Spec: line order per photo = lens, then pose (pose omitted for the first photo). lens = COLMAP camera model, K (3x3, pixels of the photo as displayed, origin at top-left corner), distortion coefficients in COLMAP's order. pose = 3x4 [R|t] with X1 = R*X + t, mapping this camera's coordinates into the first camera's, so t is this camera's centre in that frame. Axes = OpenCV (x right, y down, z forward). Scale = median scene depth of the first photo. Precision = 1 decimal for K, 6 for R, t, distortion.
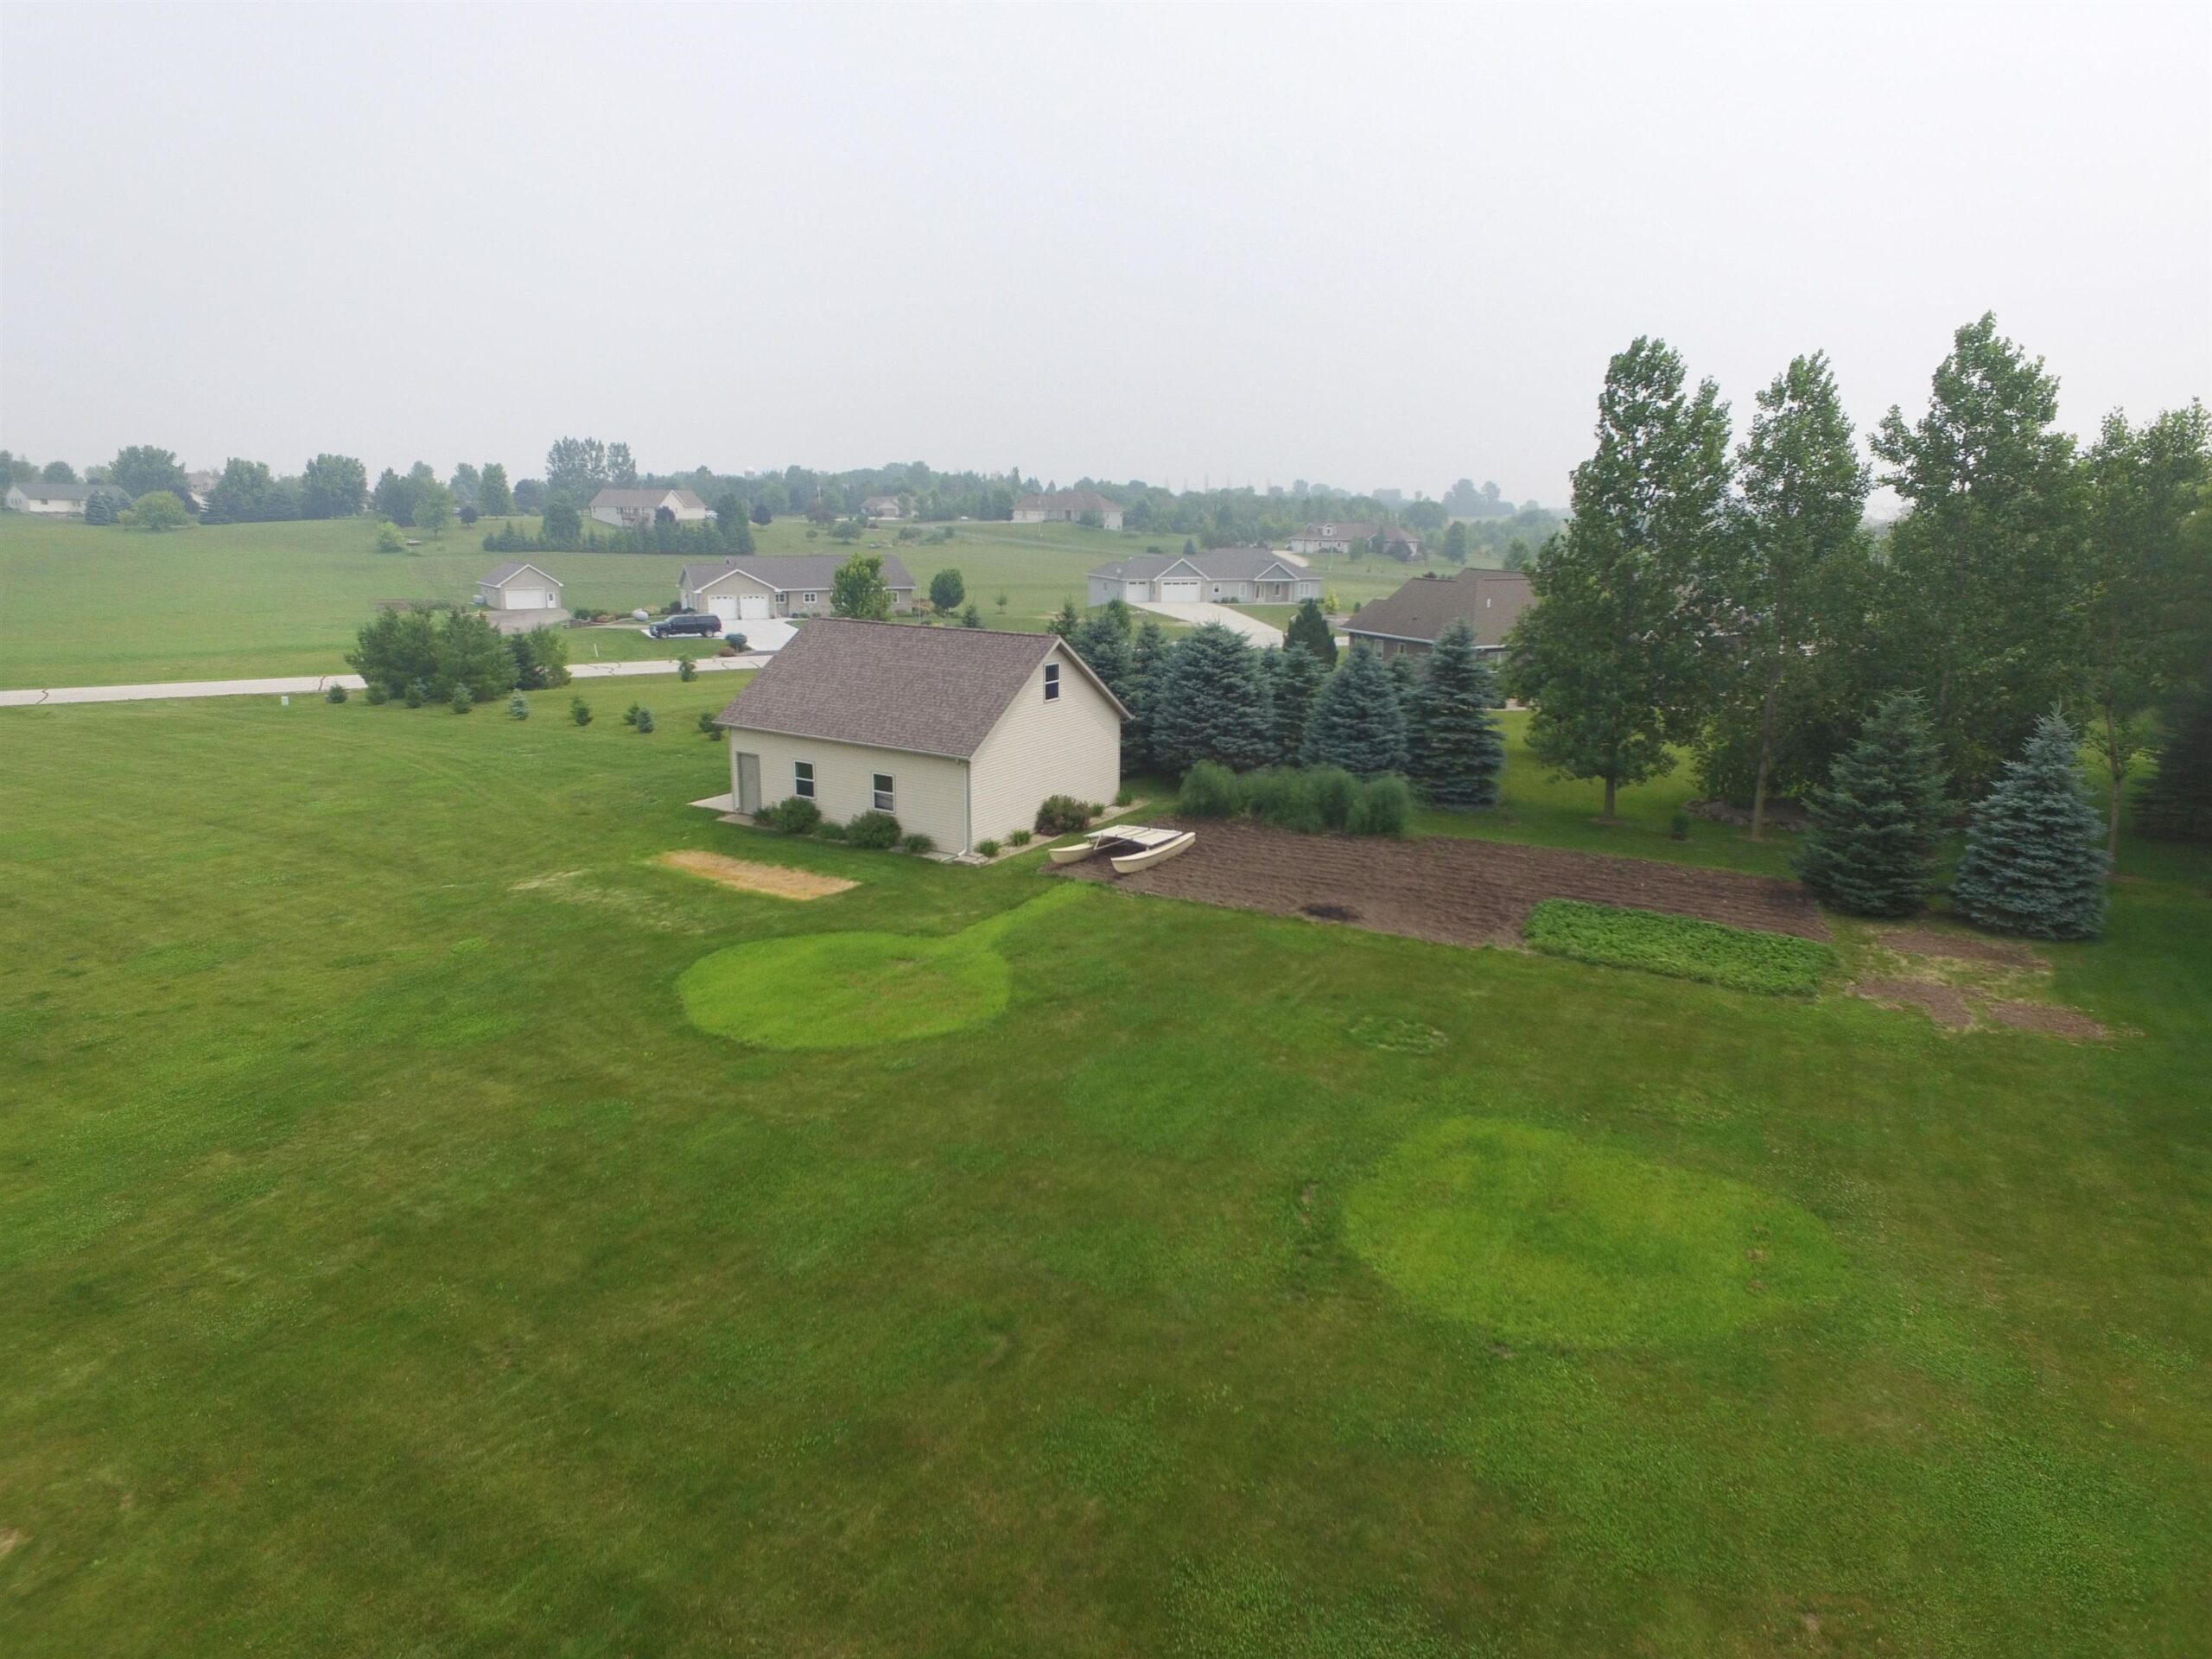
lens RADIAL K [[1248.1, 0, 1109.7], [0, 1248.1, 826.7], [0, 0, 1]] dist [-0.007451, 0.012433]
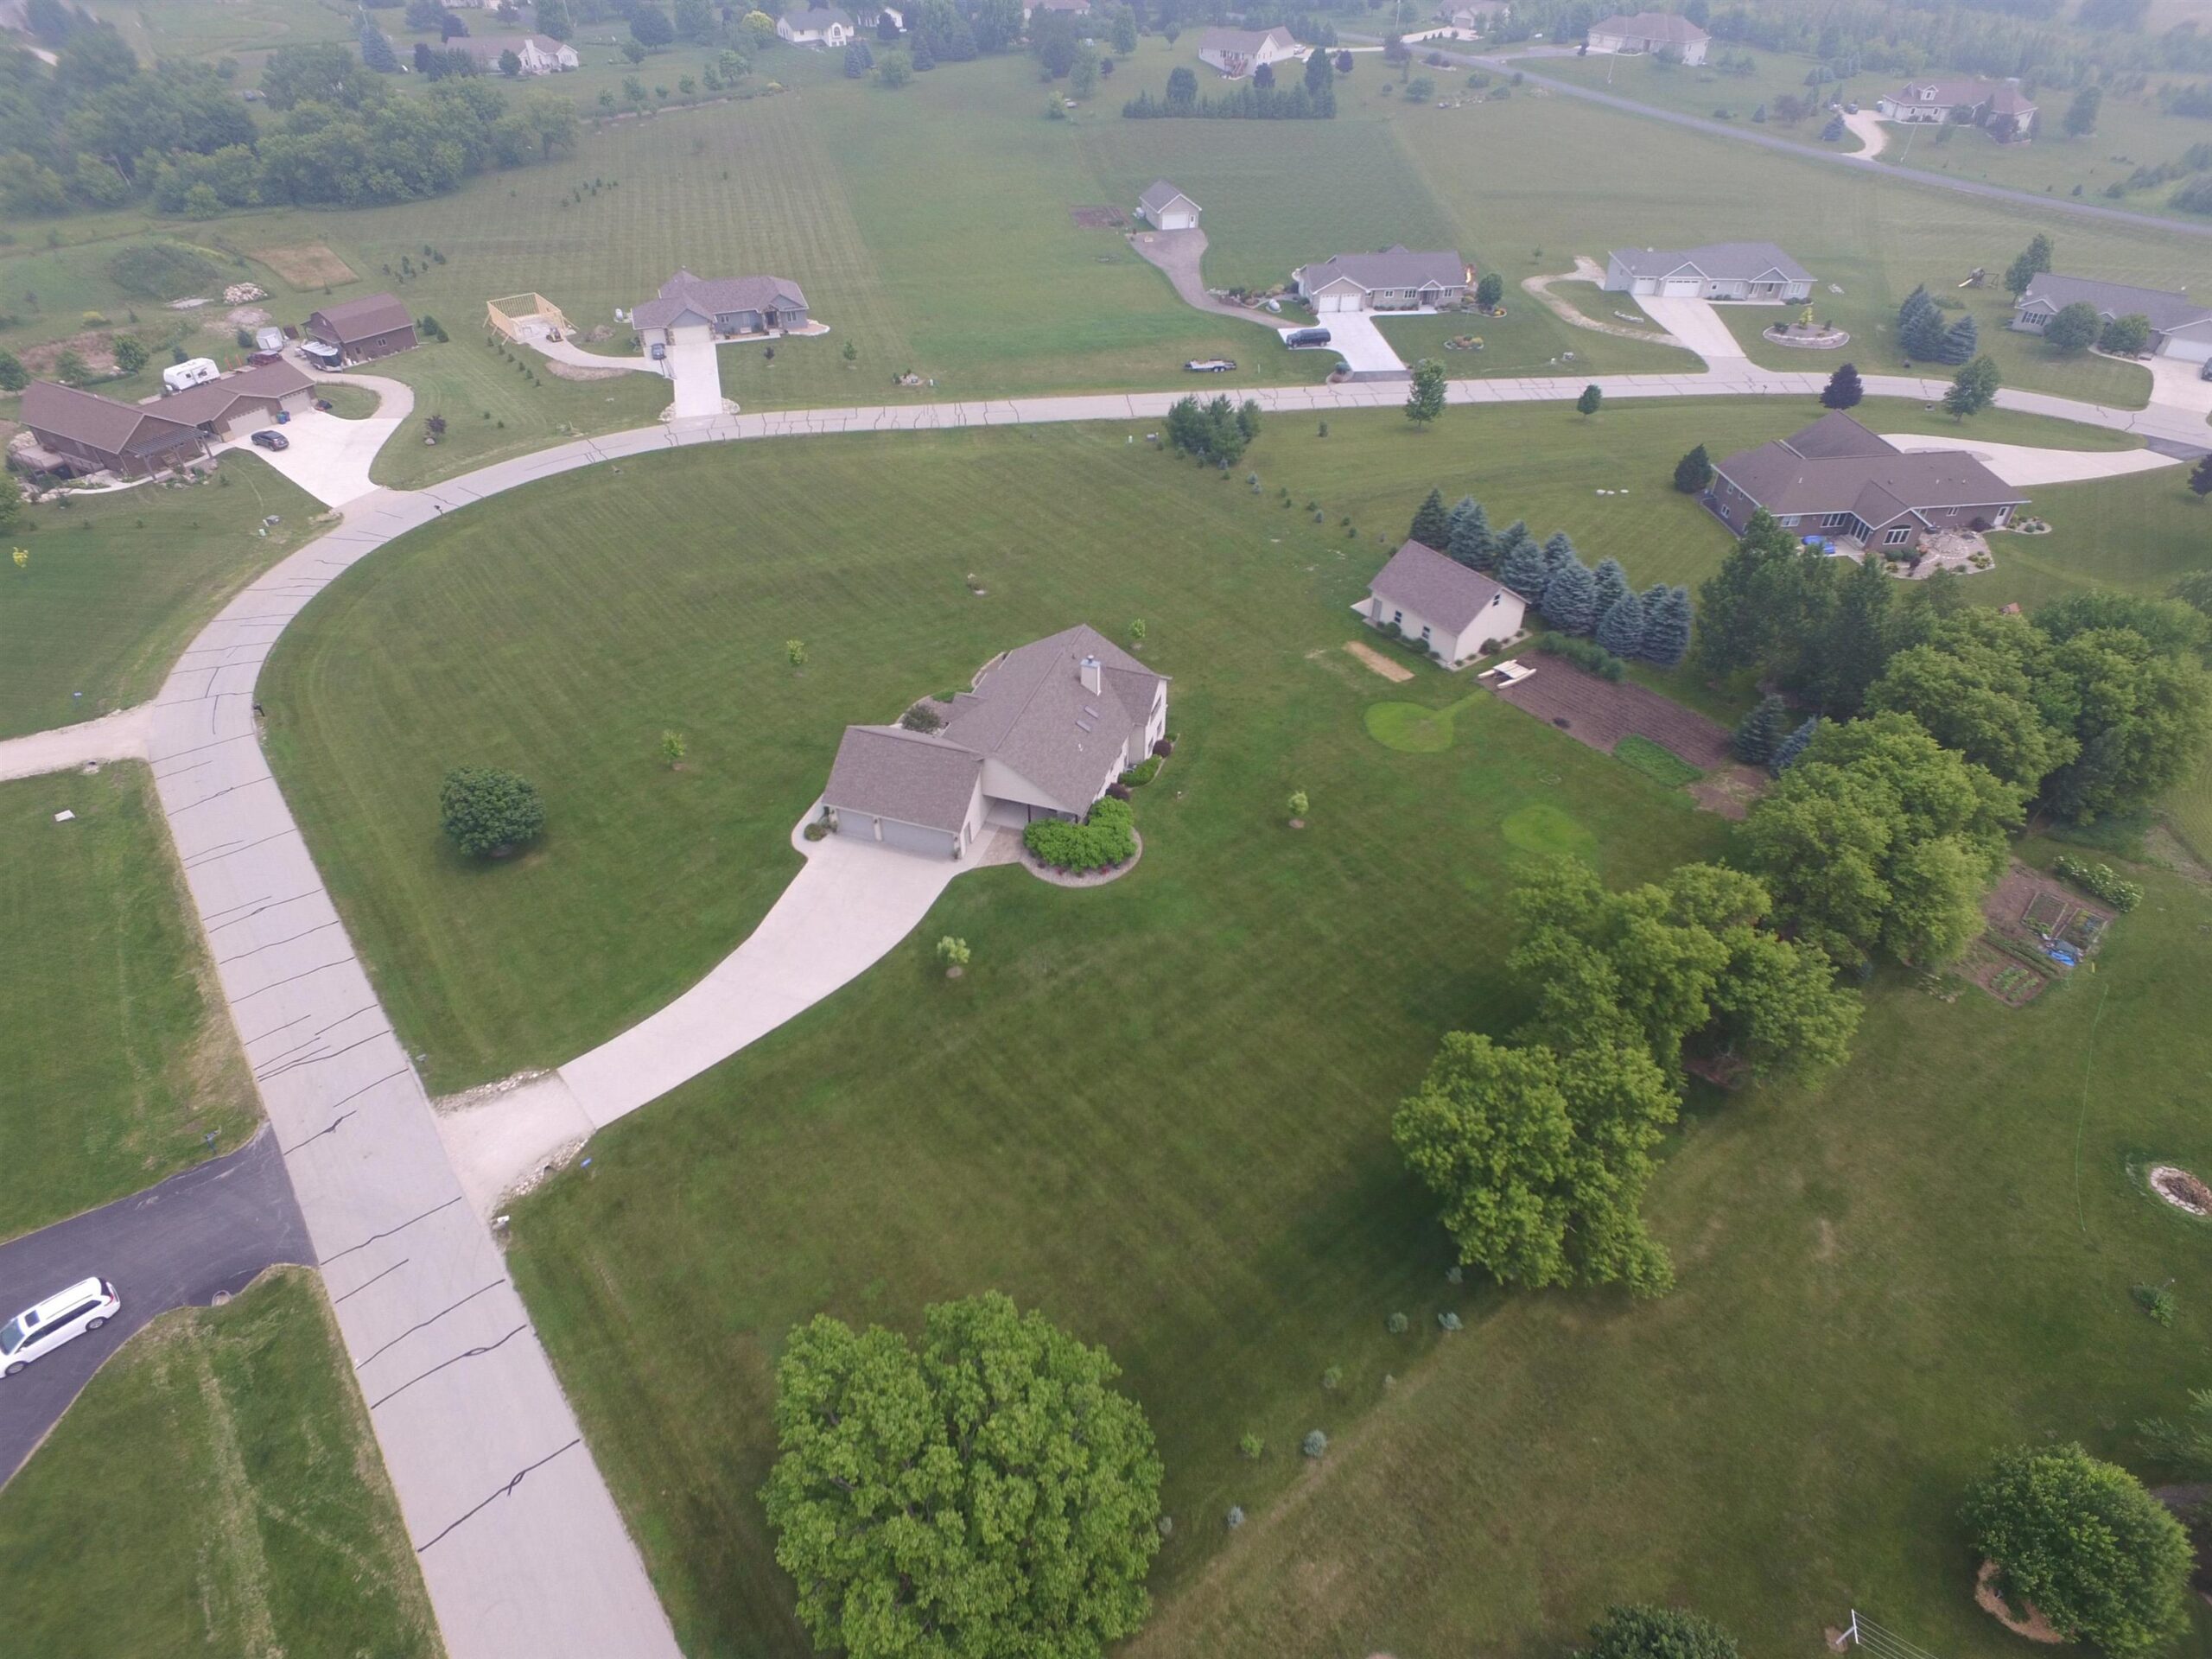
lens RADIAL K [[1248.1, 0, 1111.6], [0, 1248.1, 821.4], [0, 0, 1]] dist [-0.007451, 0.012433]
pose [[0.925301, 0.232936, -0.299263, 0.015968], [-0.081786, 0.893128, 0.442305, -0.128990], [0.370309, -0.384789, 0.845463, -0.279193]]
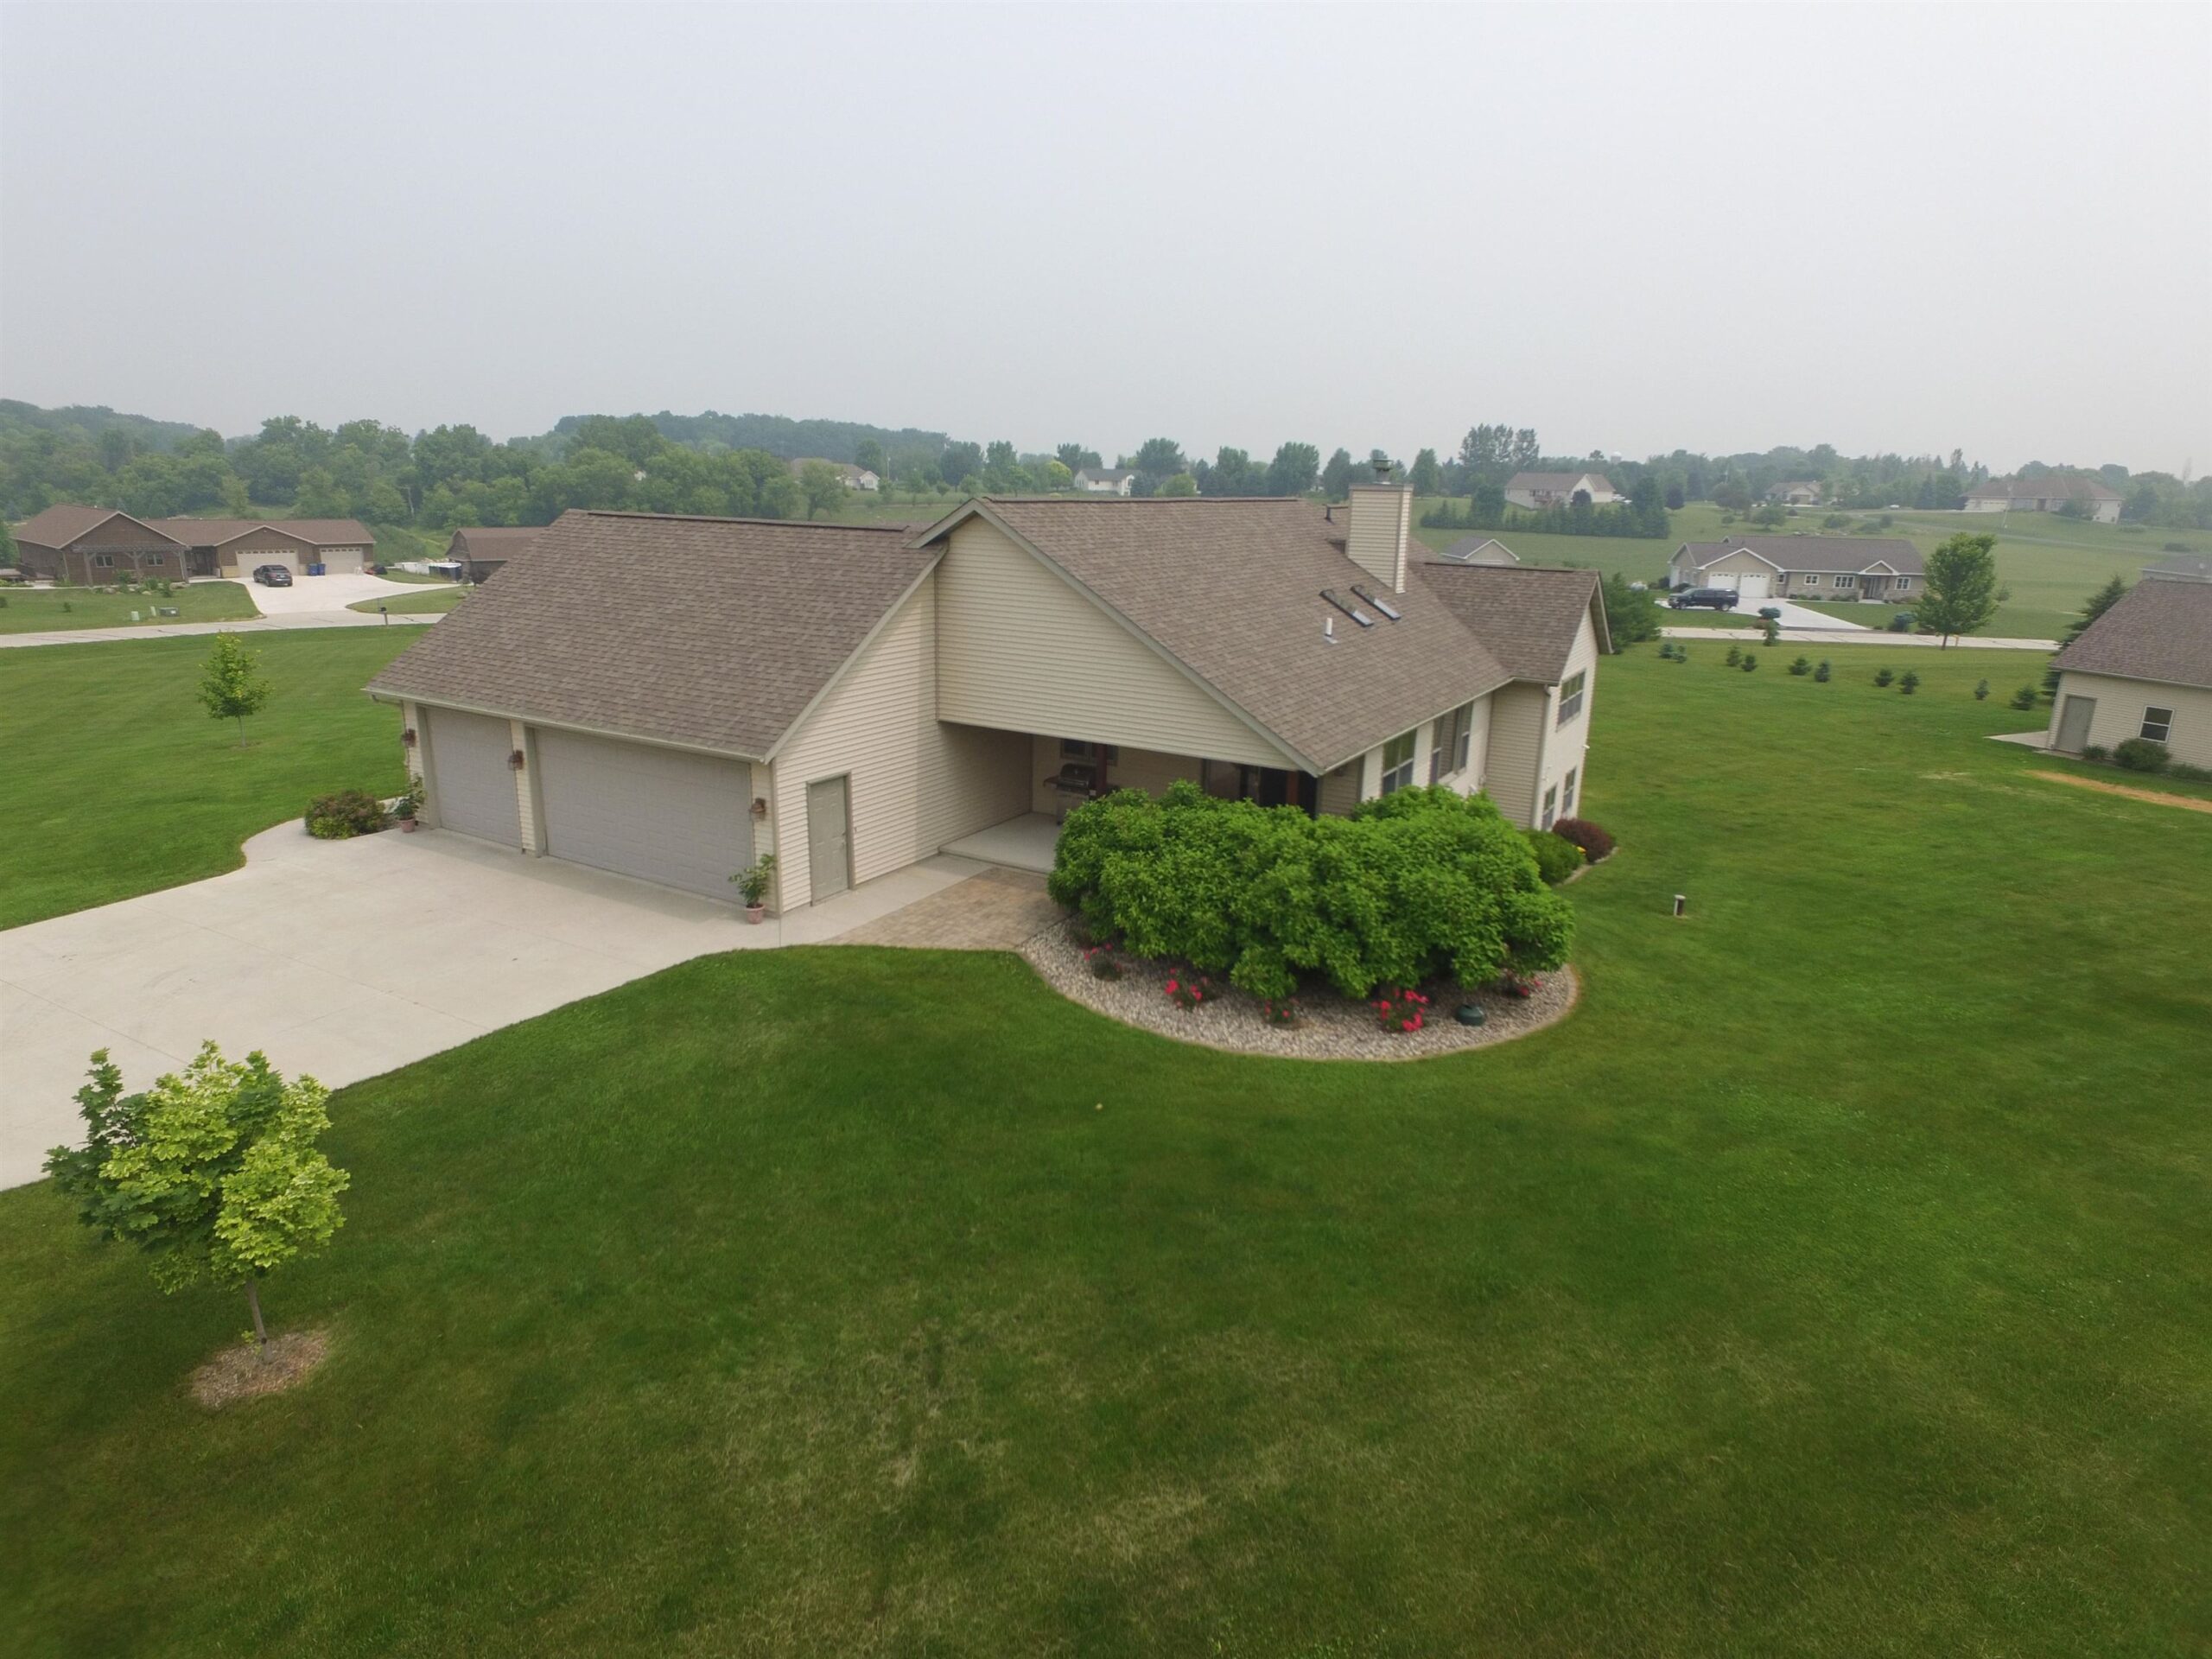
lens RADIAL K [[1248.1, 0, 1121.7], [0, 1248.1, 844.0], [0, 0, 1]] dist [-0.007451, 0.012433]
pose [[0.823121, 0.163281, -0.543885, -0.060921], [-0.150956, 0.986225, 0.067619, 0.020659], [0.547434, 0.026444, 0.836431, -0.065406]]
